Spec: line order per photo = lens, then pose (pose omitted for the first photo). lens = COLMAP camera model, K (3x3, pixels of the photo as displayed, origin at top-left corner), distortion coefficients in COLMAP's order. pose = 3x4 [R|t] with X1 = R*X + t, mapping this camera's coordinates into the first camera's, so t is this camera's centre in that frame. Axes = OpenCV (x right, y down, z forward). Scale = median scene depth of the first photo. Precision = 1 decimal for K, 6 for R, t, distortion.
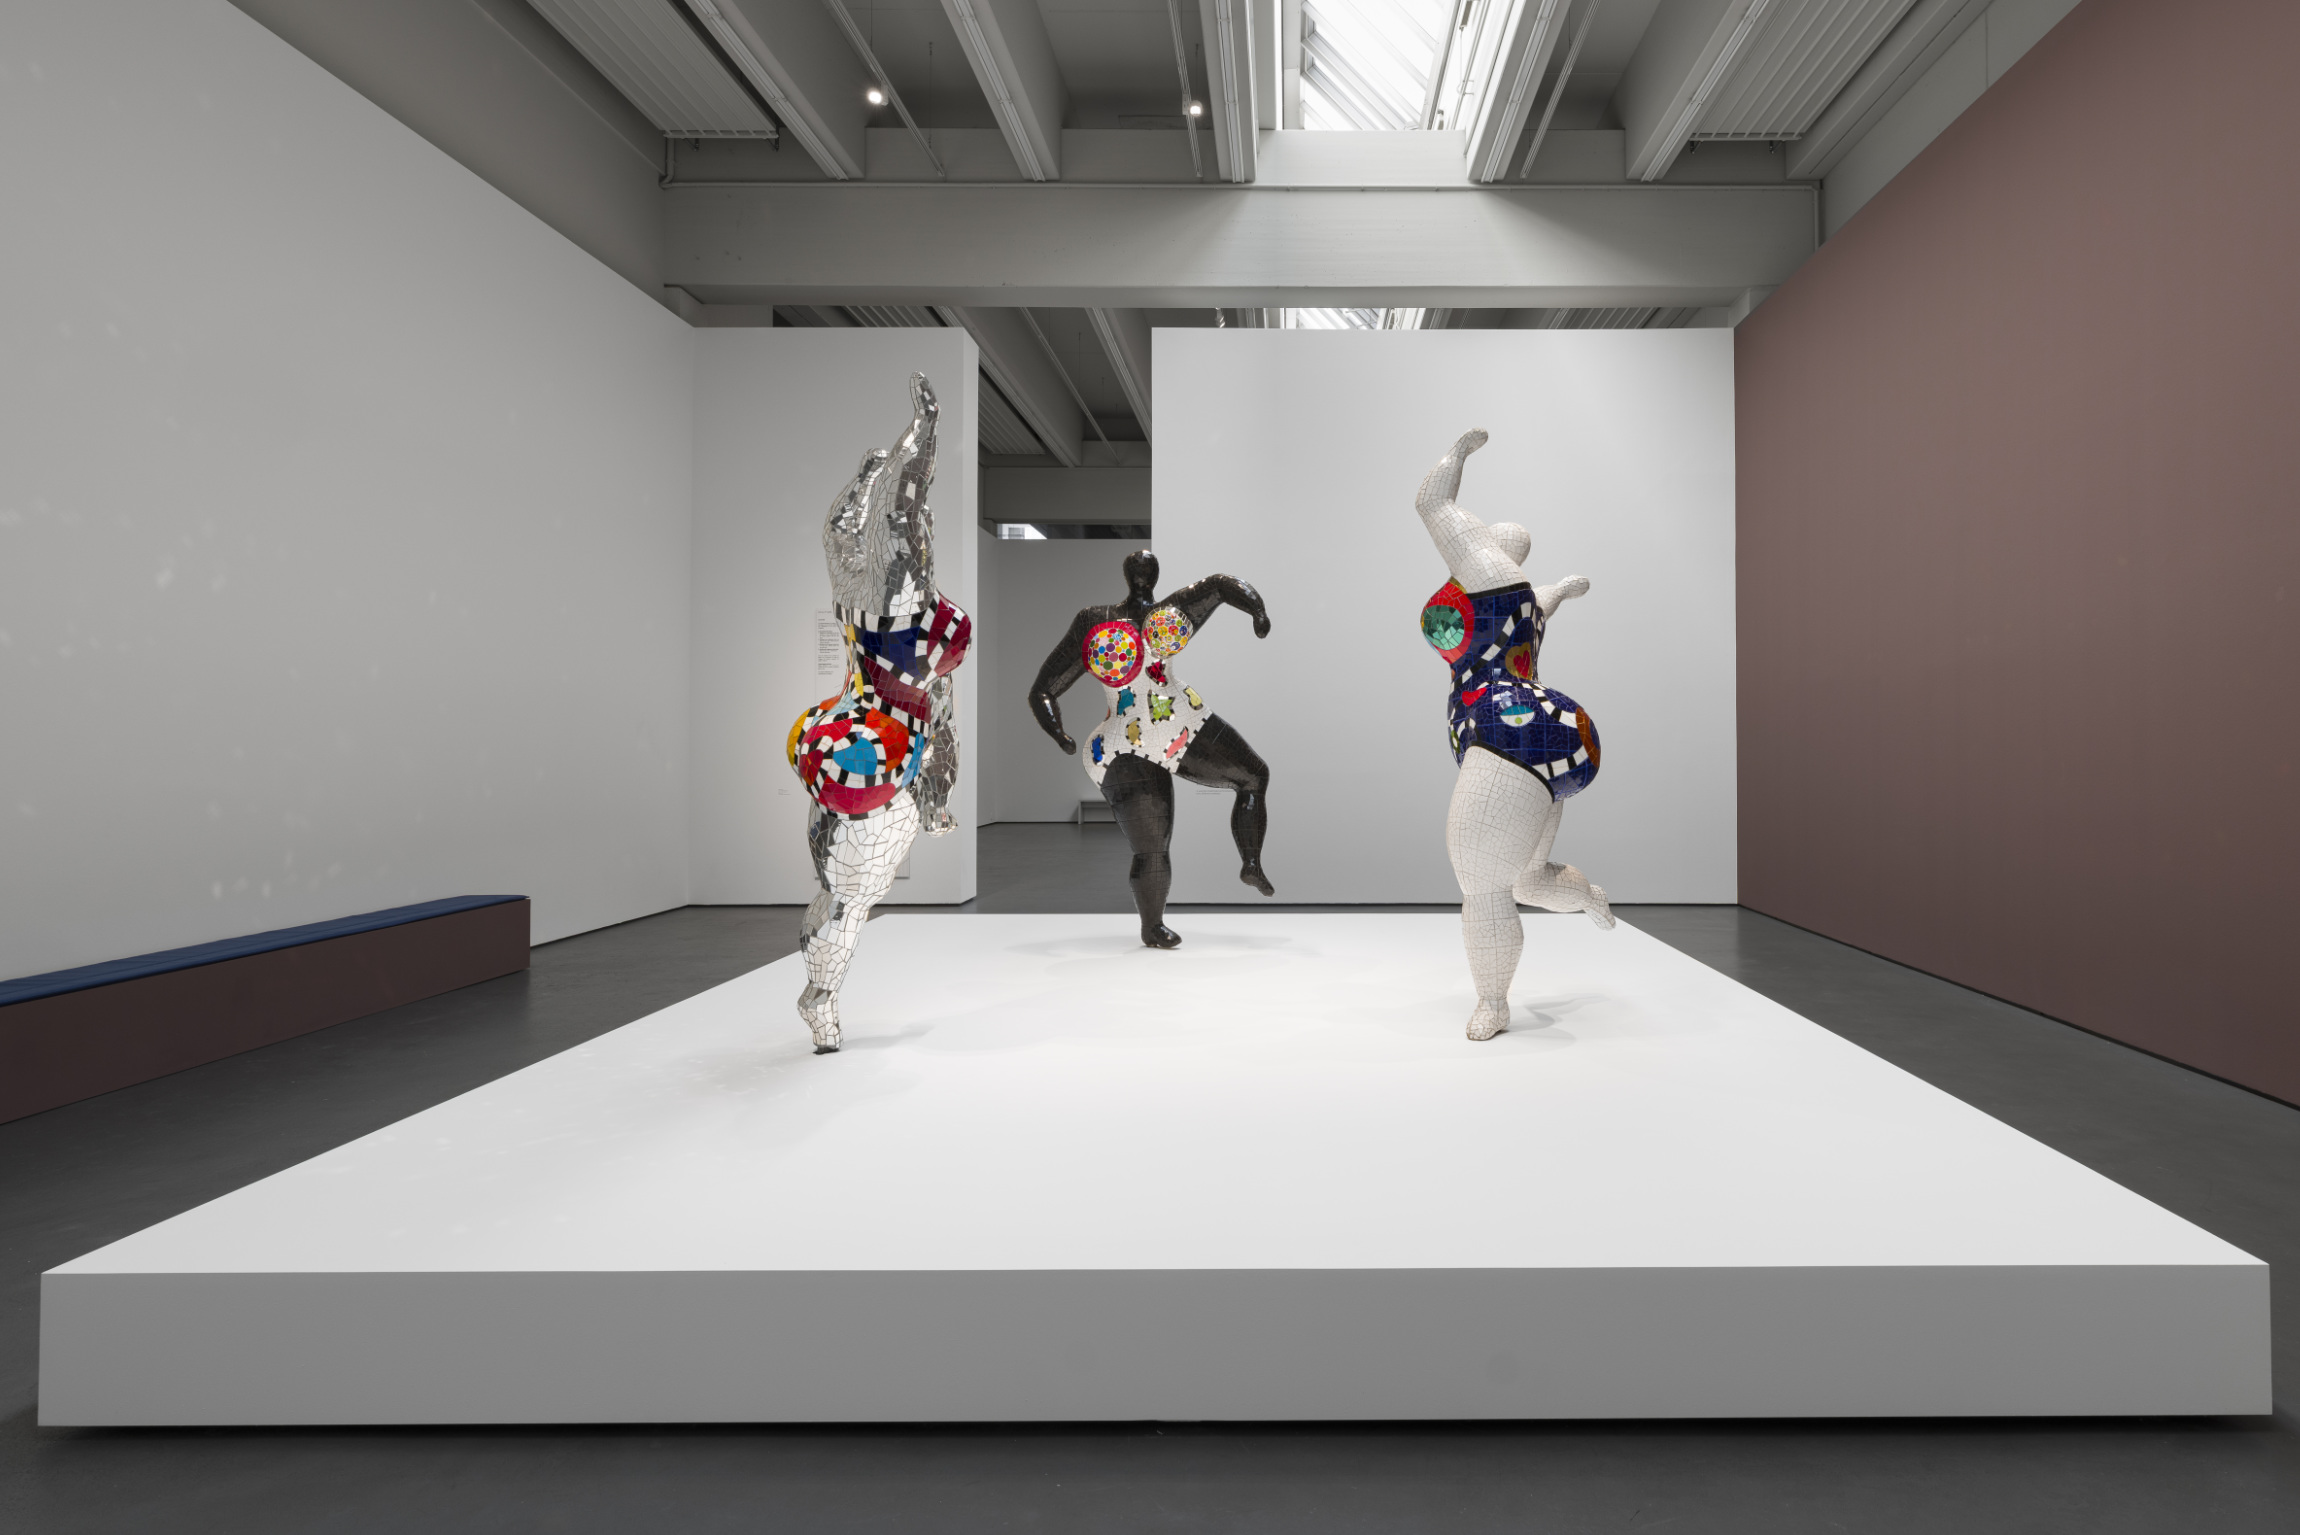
lens RADIAL K [[1214.5, 0, 1224.3], [0, 1214.5, 728.1], [0, 0, 1]] dist [0.003129, 0.000175]
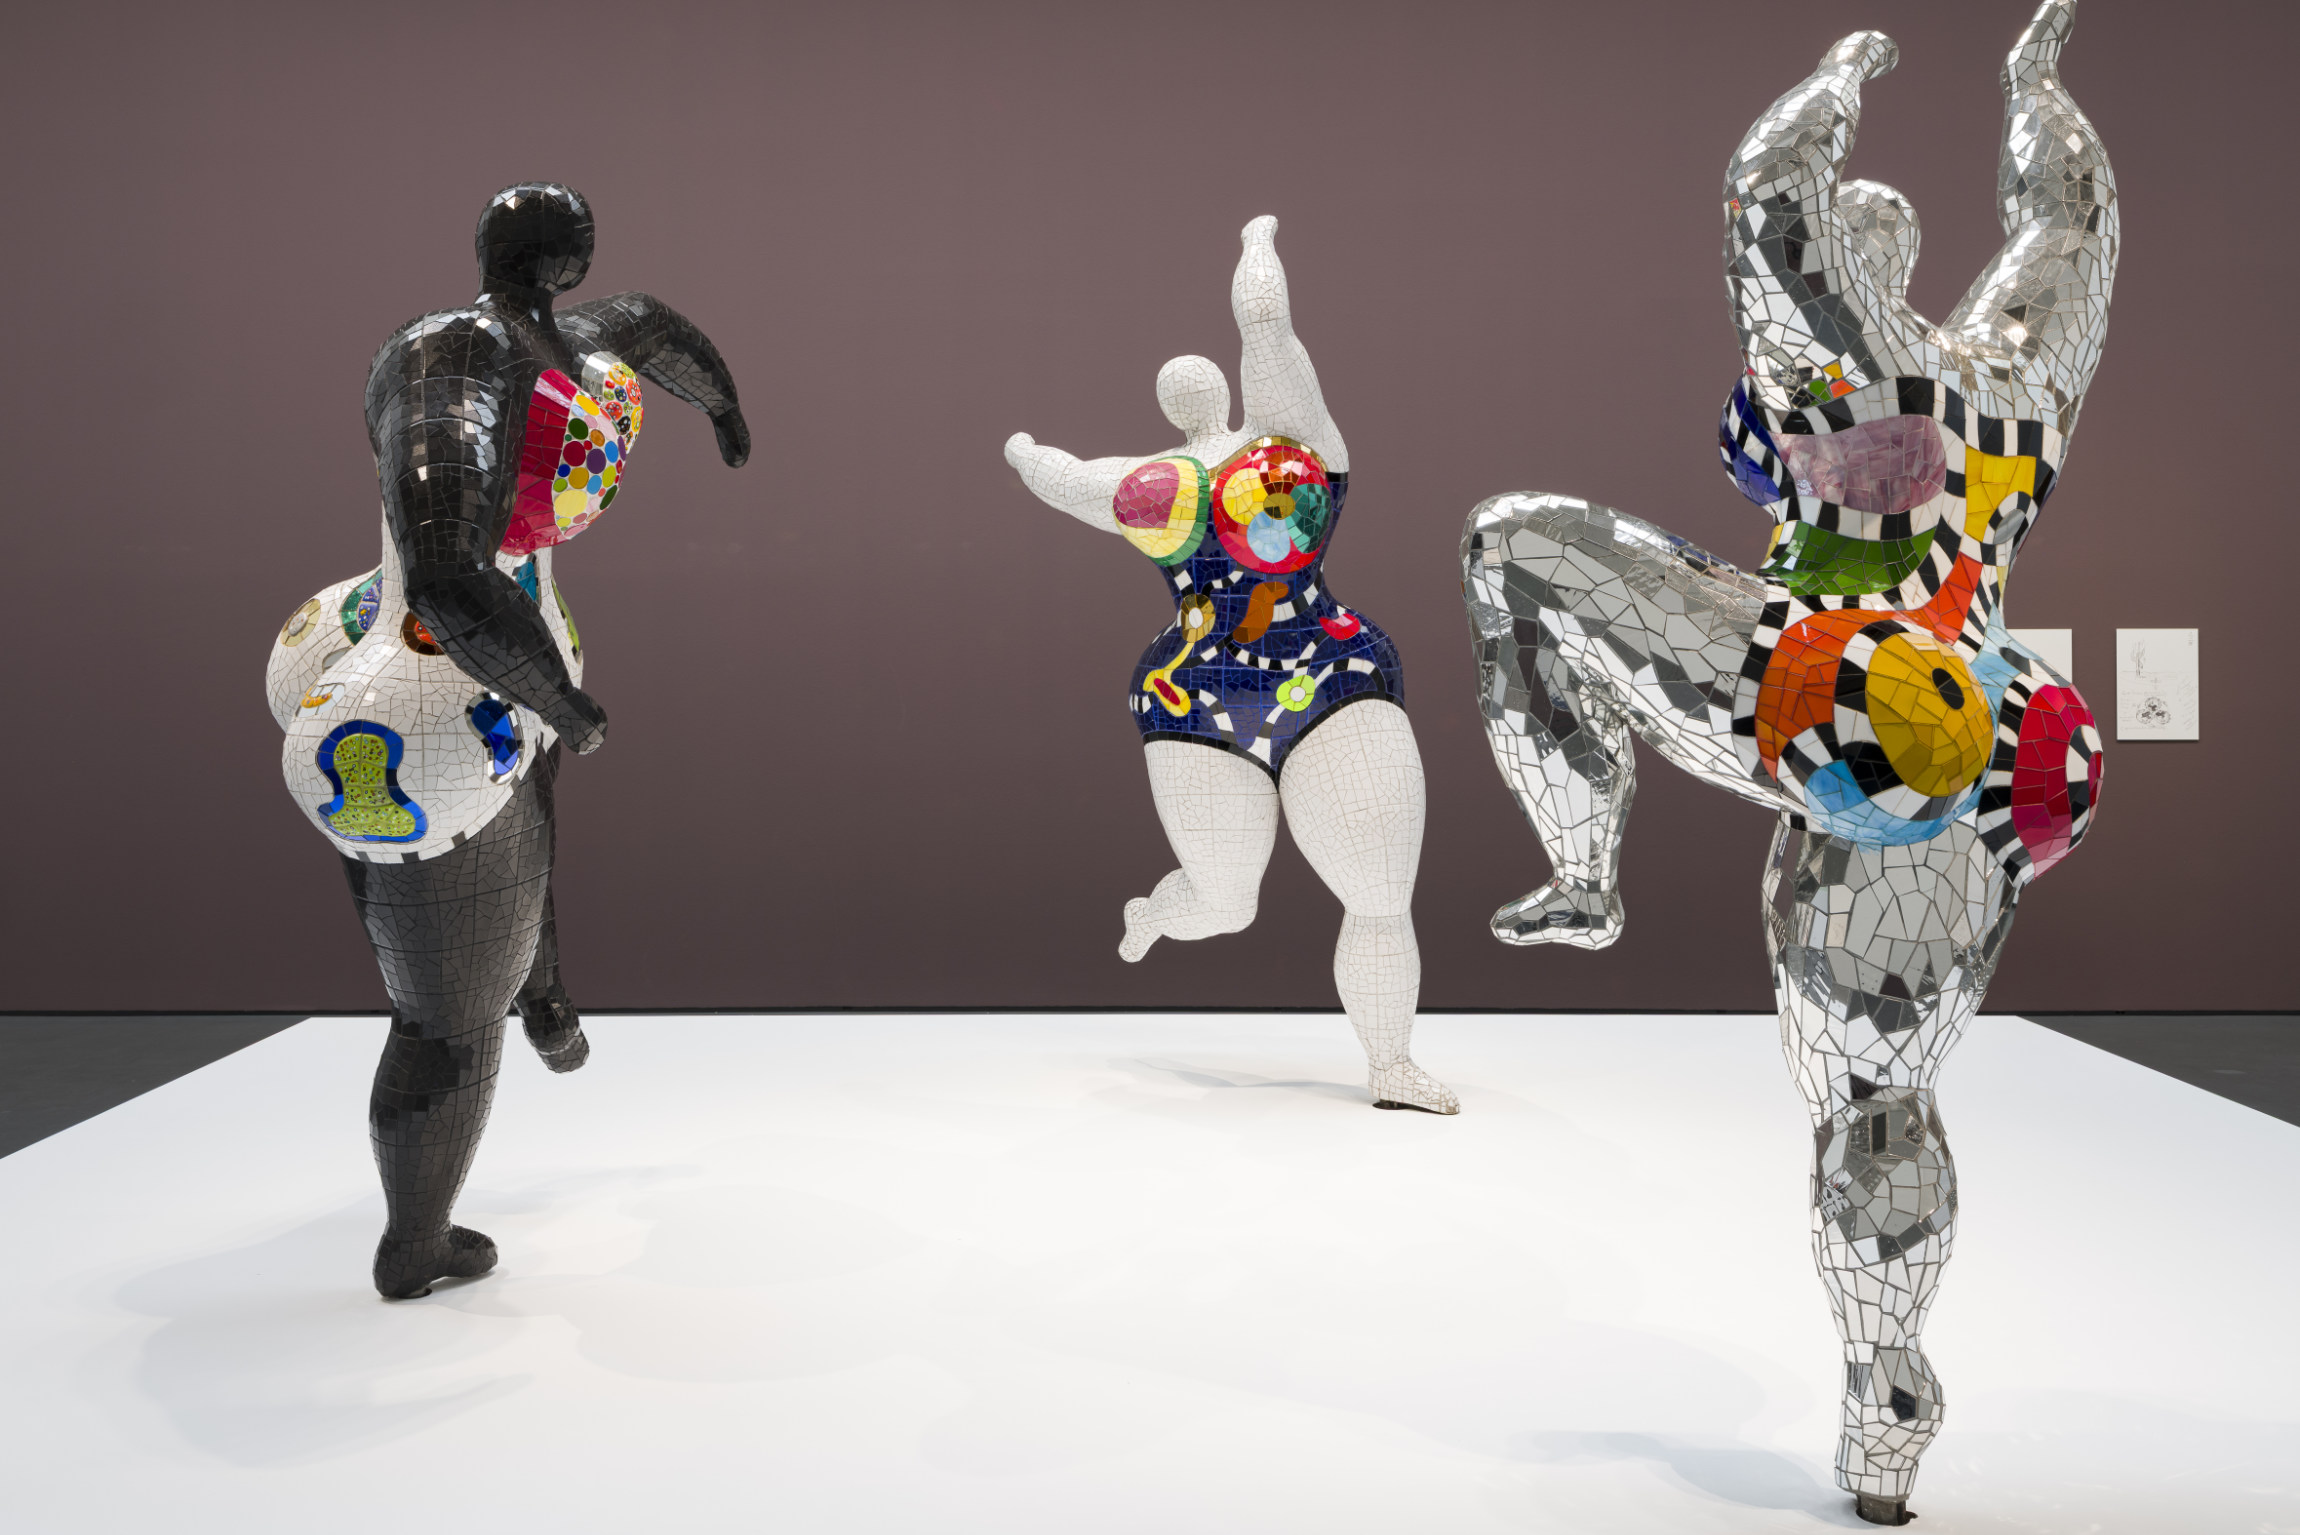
lens RADIAL K [[1917.2, 0, 1151.5], [0, 1917.2, 642.8], [0, 0, 1]] dist [0.006670, 0.003069]
pose [[0.012773, 0.008344, 0.999884, -0.864612], [-0.008115, 0.999933, -0.008241, -0.007264], [-0.999885, -0.008009, 0.012840, 1.101142]]
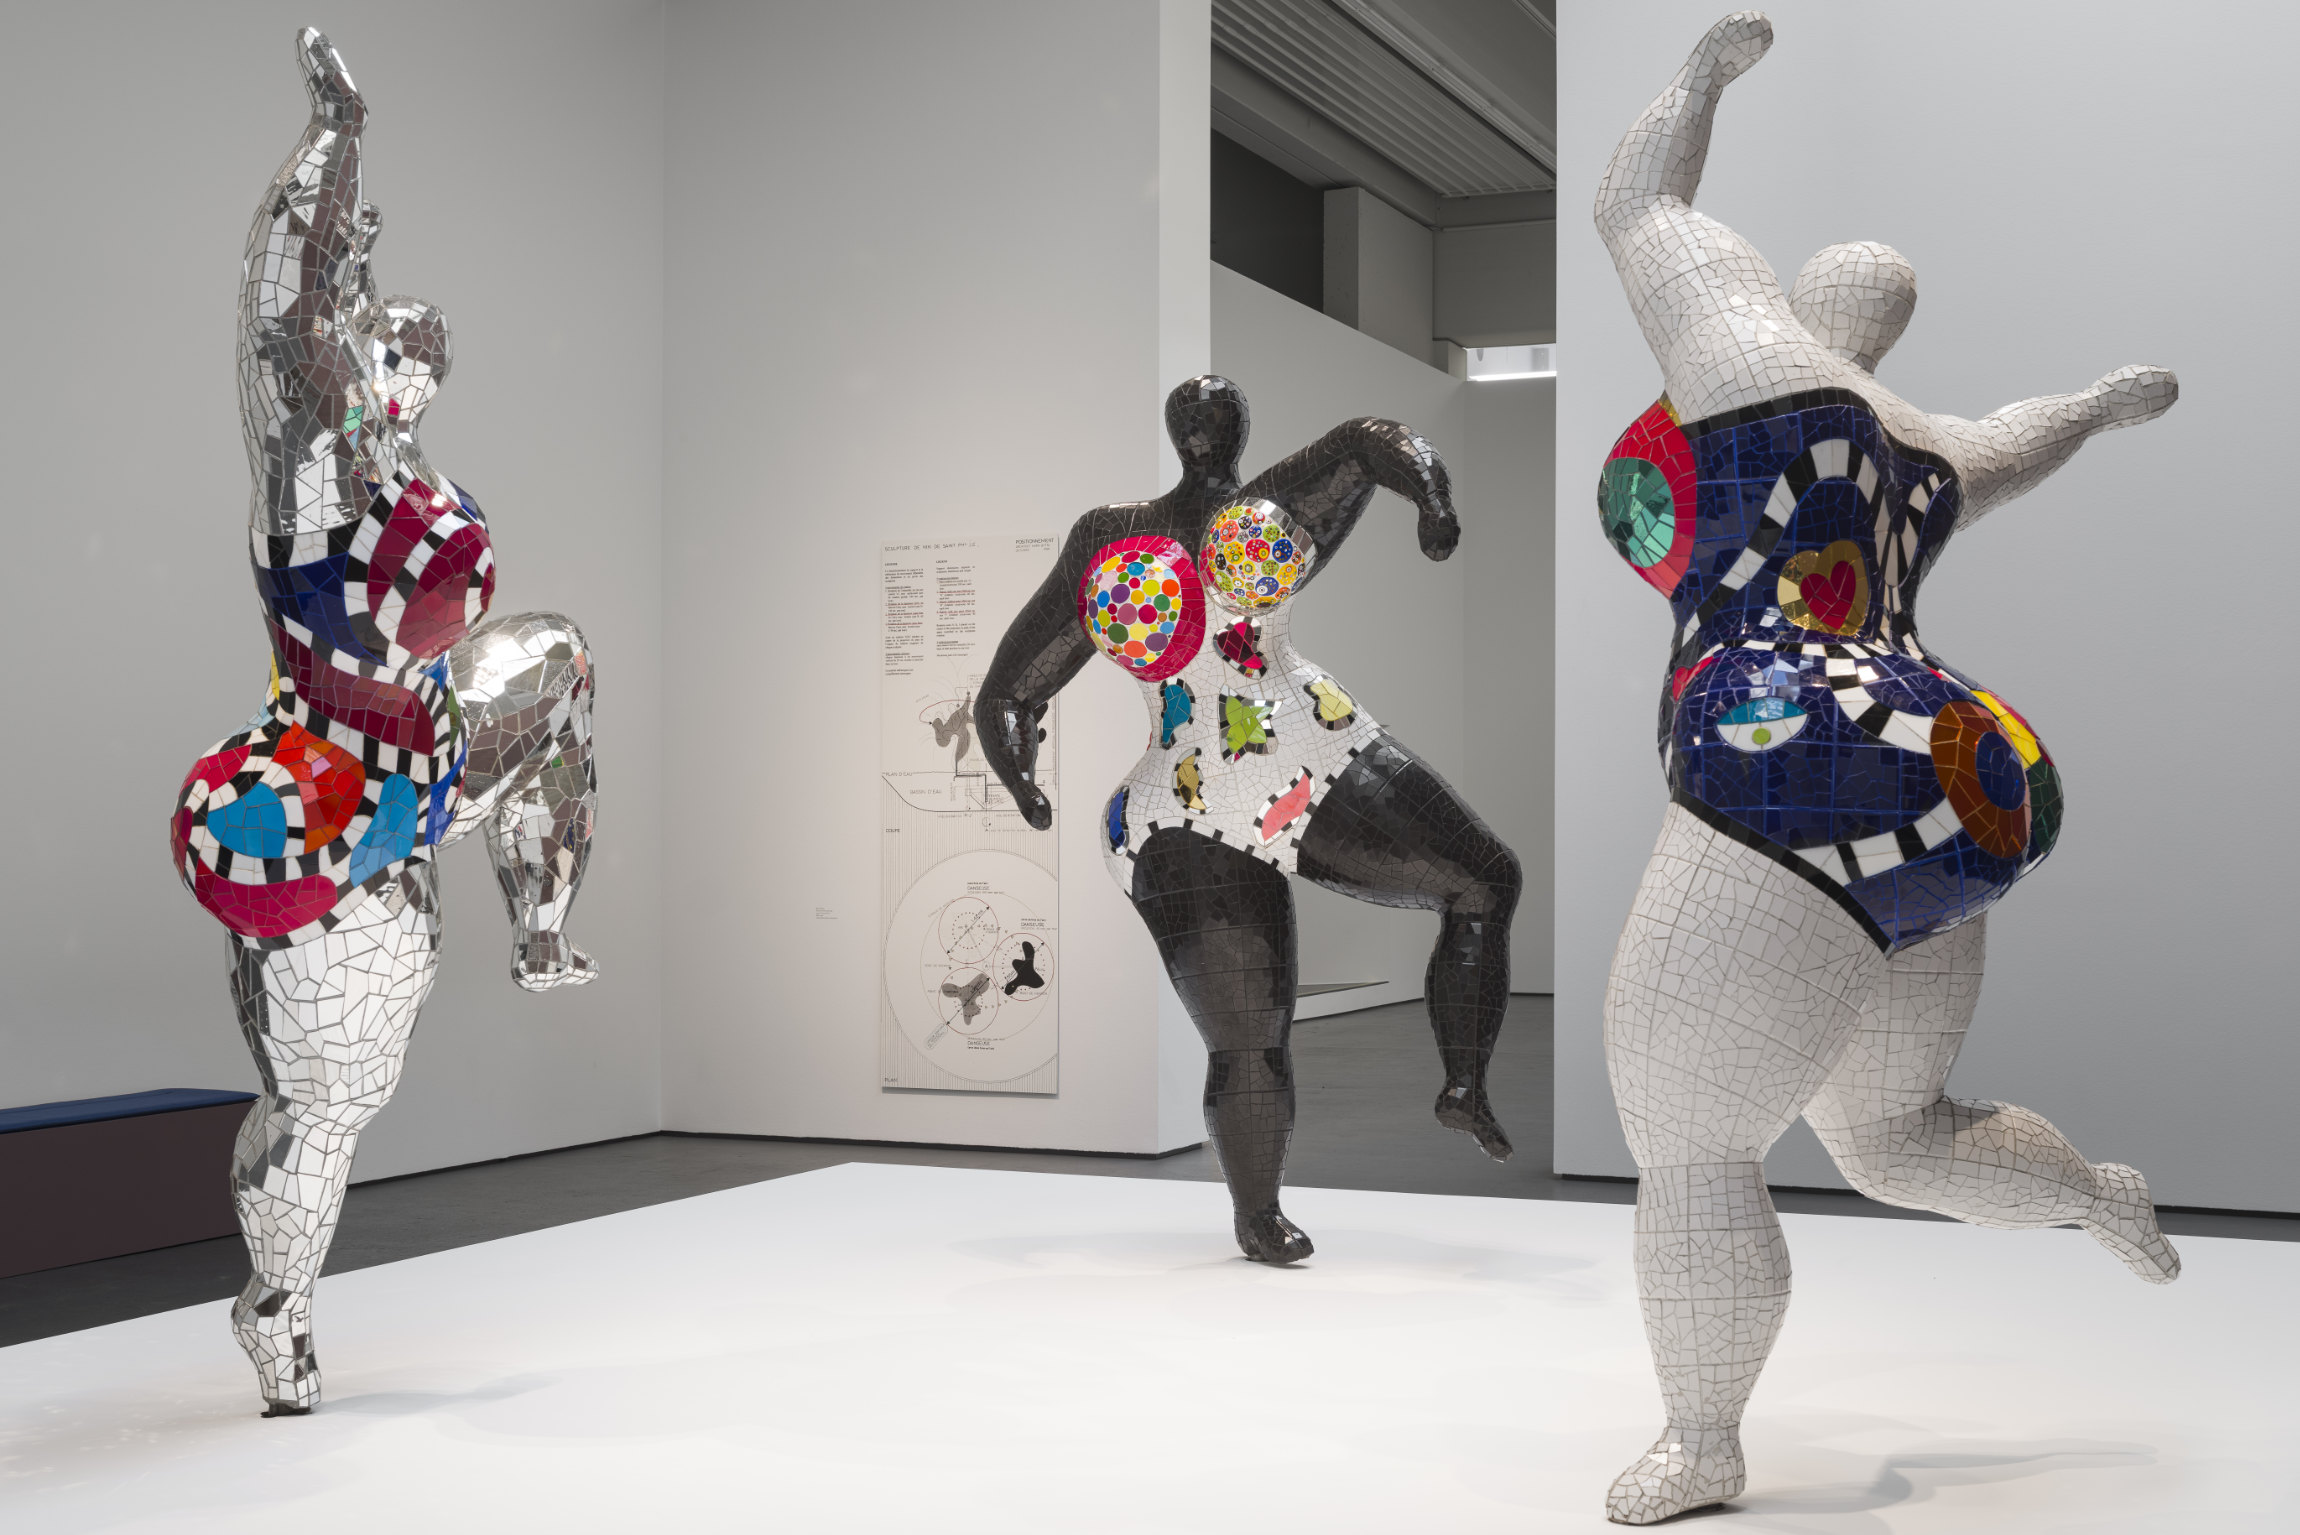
lens RADIAL K [[2621.6, 0, 1083.2], [0, 2621.6, 819.0], [0, 0, 1]] dist [-0.000723, 0.000280]
pose [[0.925430, -0.000080, -0.378920, 0.348241], [0.003689, 0.999954, 0.008799, 0.012034], [0.378902, -0.009541, 0.925388, 0.114618]]
